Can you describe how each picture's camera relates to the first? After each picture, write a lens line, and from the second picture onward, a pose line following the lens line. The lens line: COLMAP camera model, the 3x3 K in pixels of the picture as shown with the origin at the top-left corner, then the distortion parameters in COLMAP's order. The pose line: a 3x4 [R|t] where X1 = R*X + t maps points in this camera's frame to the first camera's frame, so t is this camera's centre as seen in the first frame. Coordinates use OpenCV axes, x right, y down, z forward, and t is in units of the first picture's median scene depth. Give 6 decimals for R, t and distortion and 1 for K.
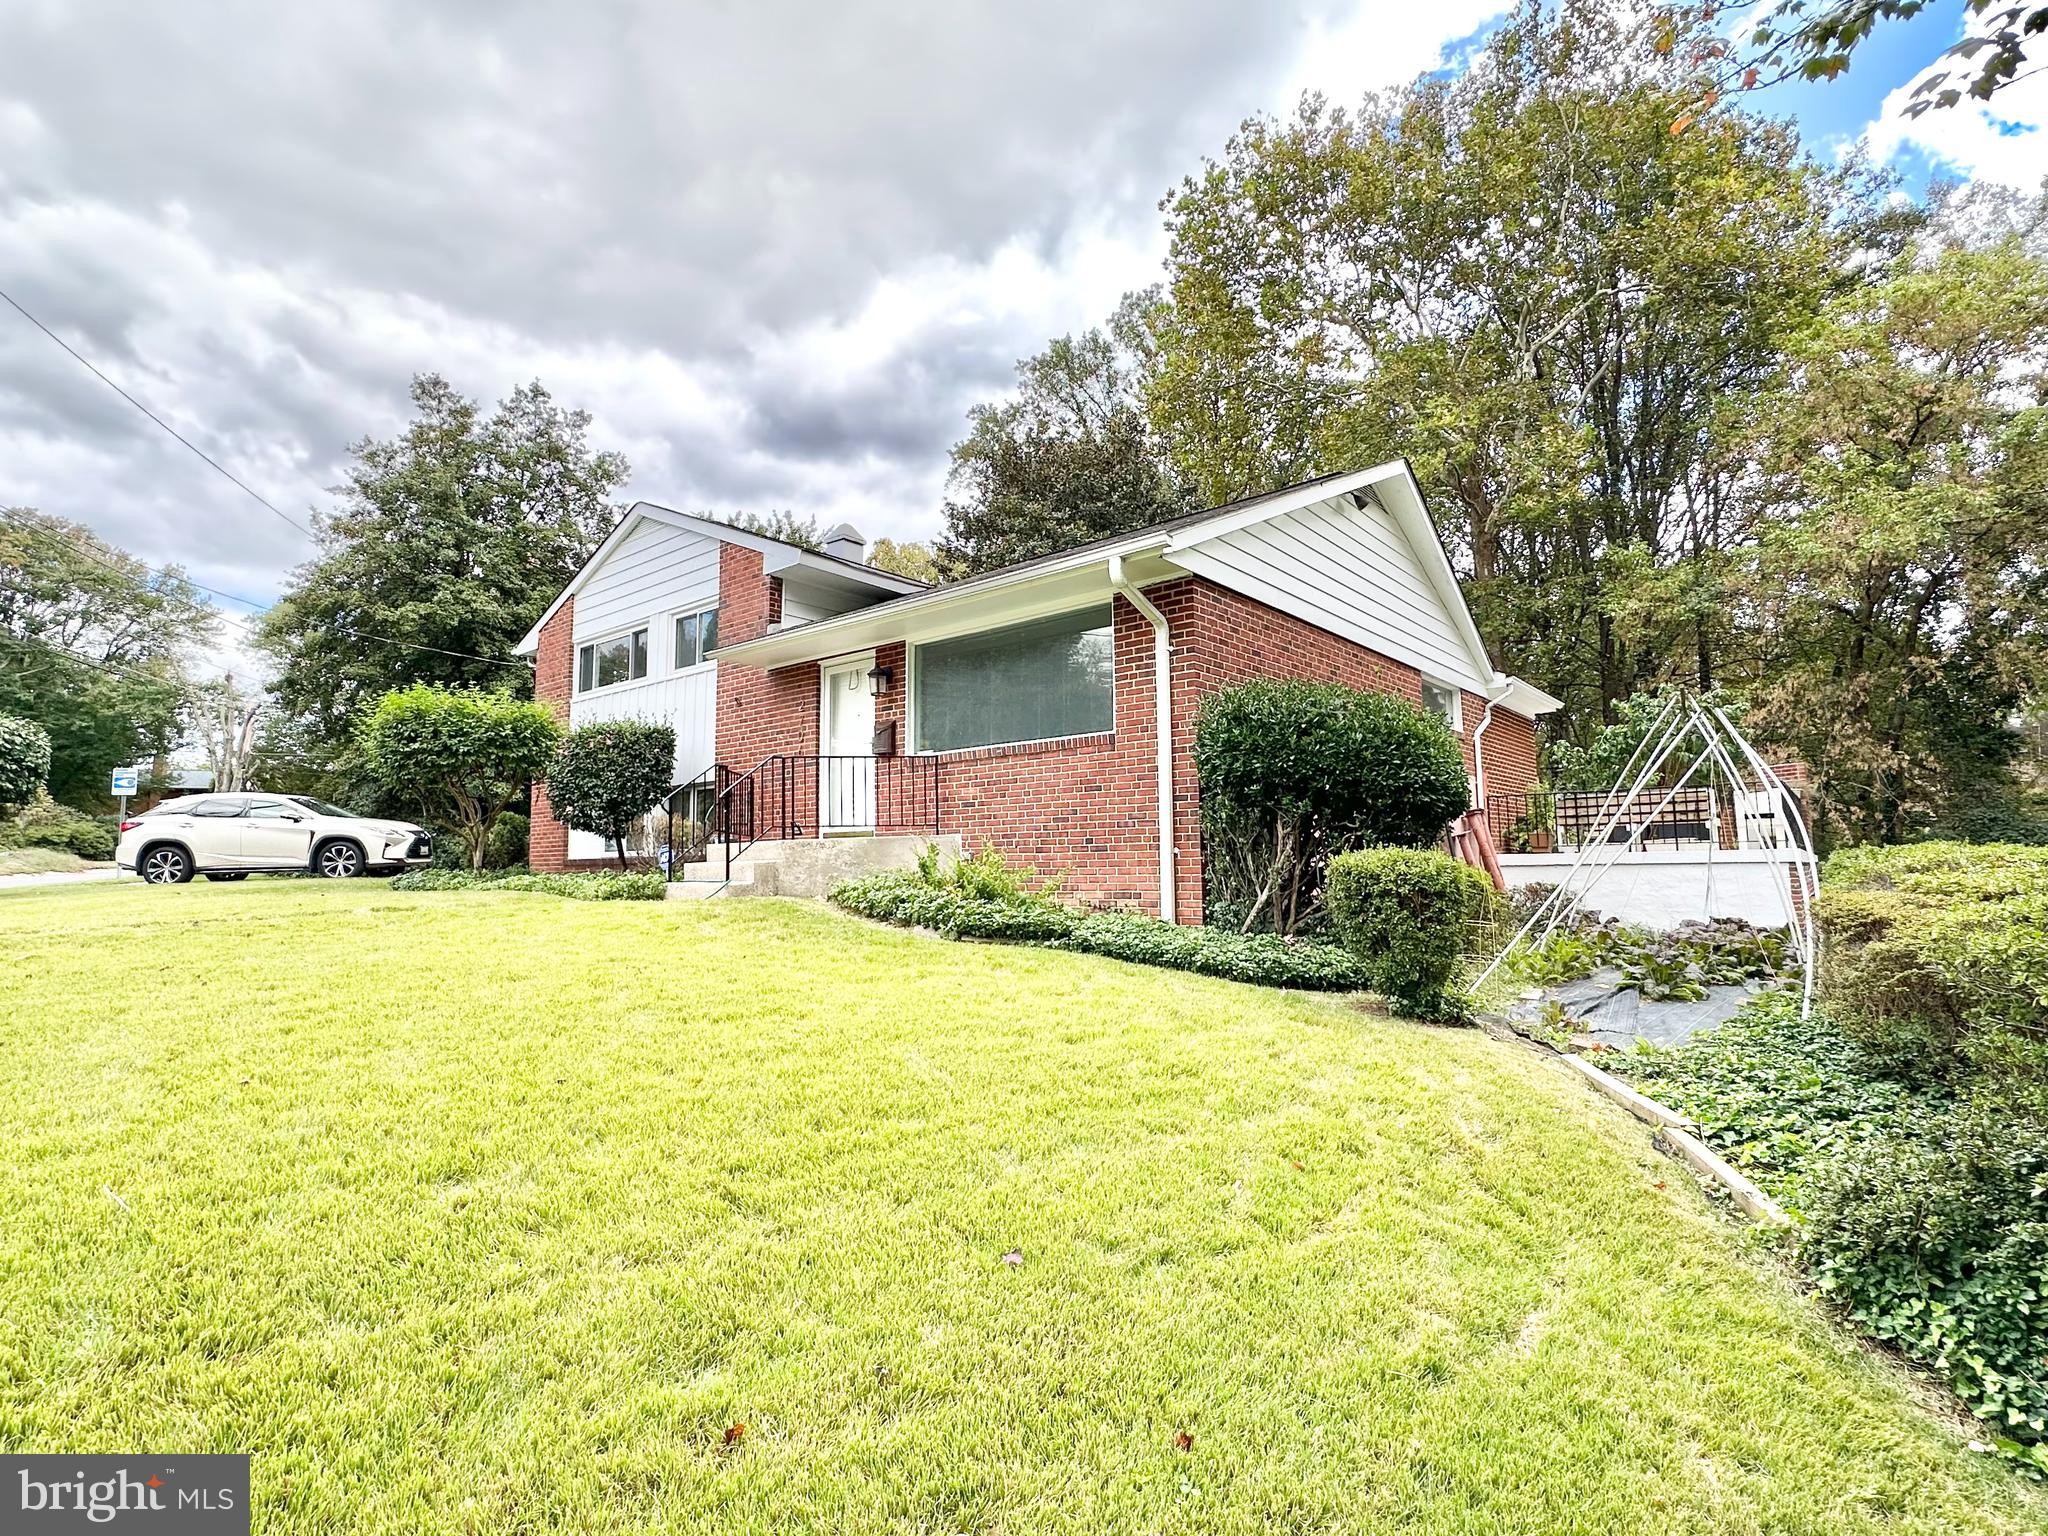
lens RADIAL K [[987.5, 0, 1021.7], [0, 987.5, 764.9], [0, 0, 1]] dist [0.003576, 0.000302]
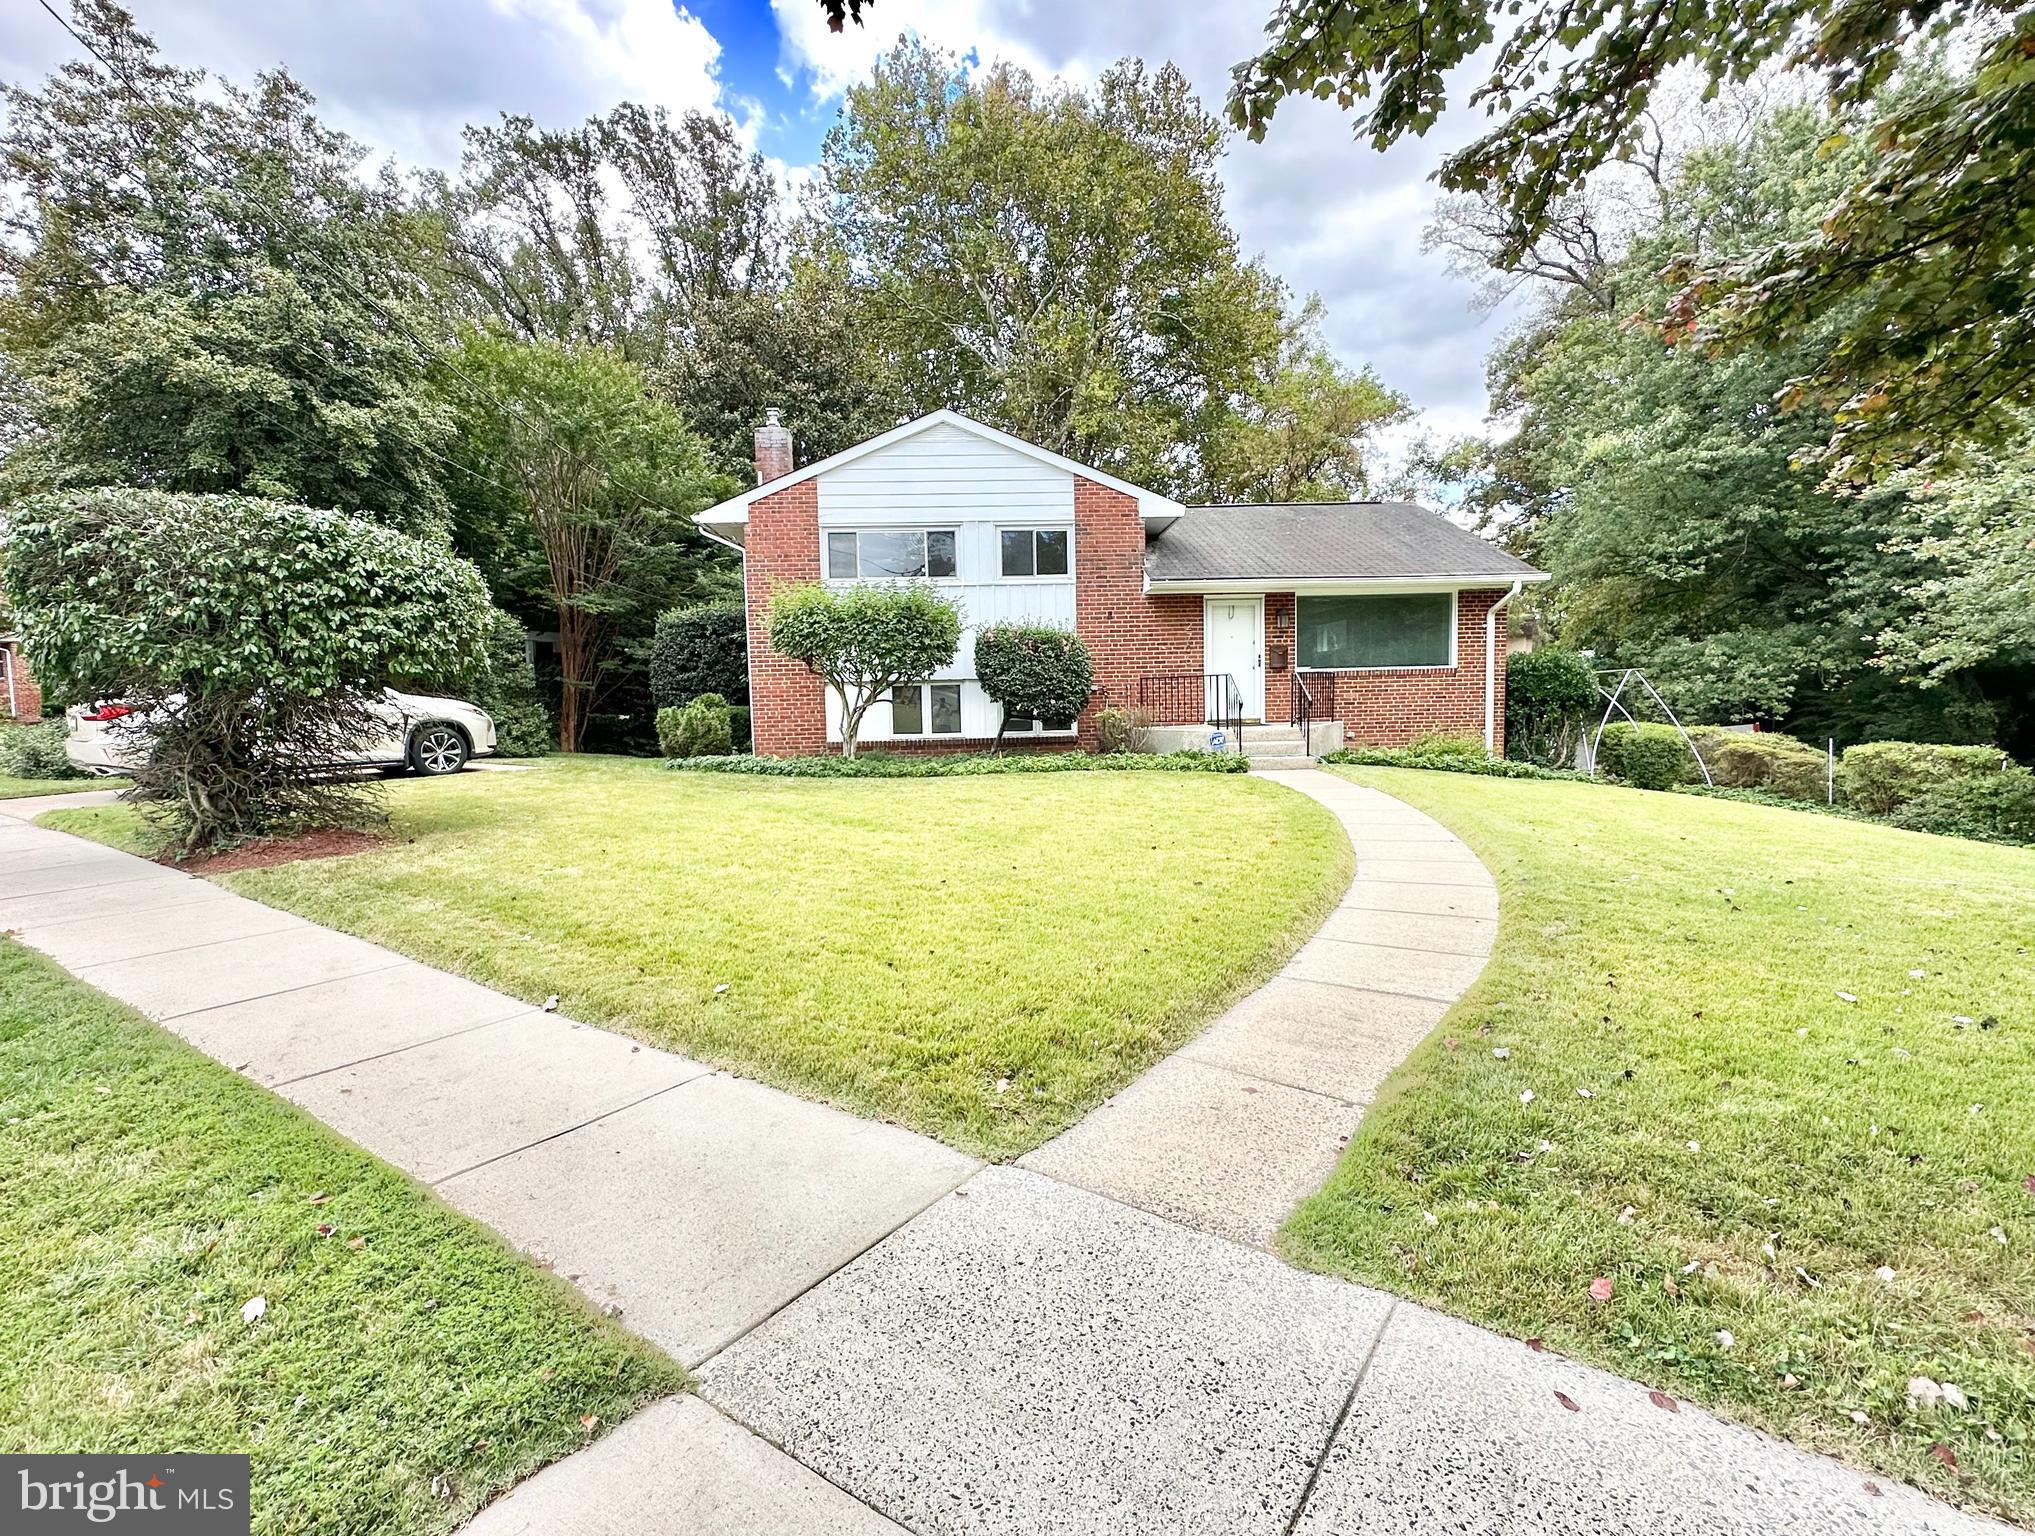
lens RADIAL K [[974.3, 0, 990.1], [0, 974.3, 782.4], [0, 0, 1]] dist [-0.001953, -0.001609]
pose [[0.733312, -0.055182, 0.677649, -1.210723], [-0.055876, 0.988438, 0.140955, -0.018853], [-0.677592, -0.141228, 0.721750, 0.166001]]
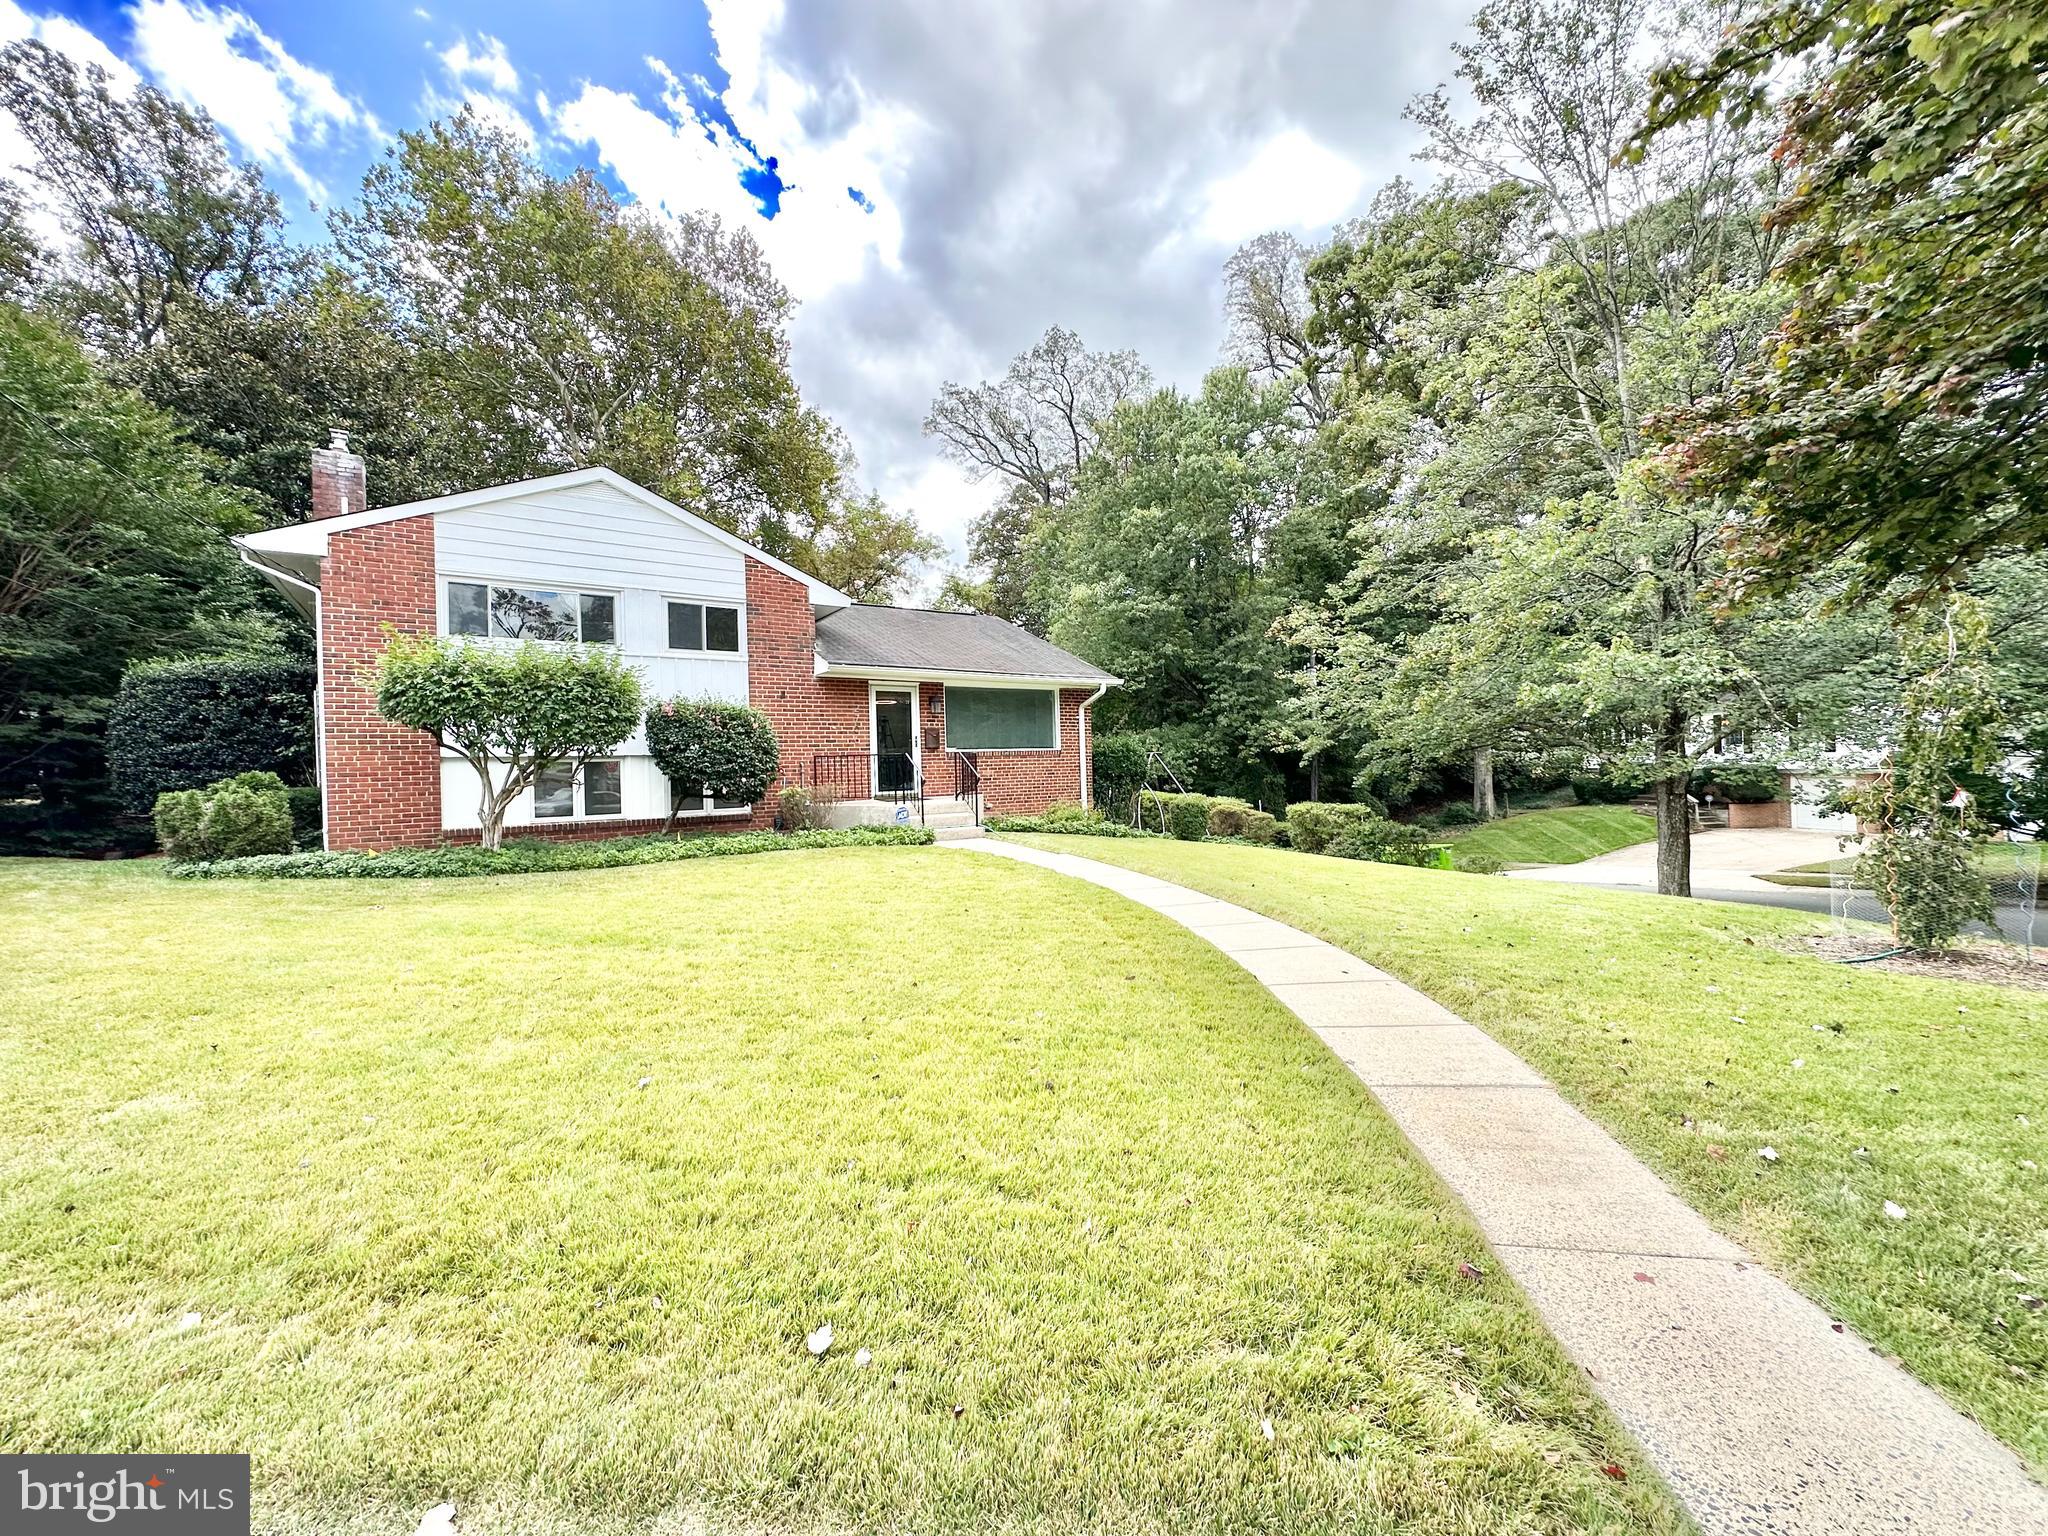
lens RADIAL K [[815.5, 0, 1023.7], [0, 815.5, 765.8], [0, 0, 1]] dist [-0.000643, -0.000370]
pose [[0.257361, 0.009860, 0.966265, -1.190356], [-0.075120, 0.997126, 0.009833, -0.005025], [-0.963391, -0.075116, 0.257362, 0.398881]]
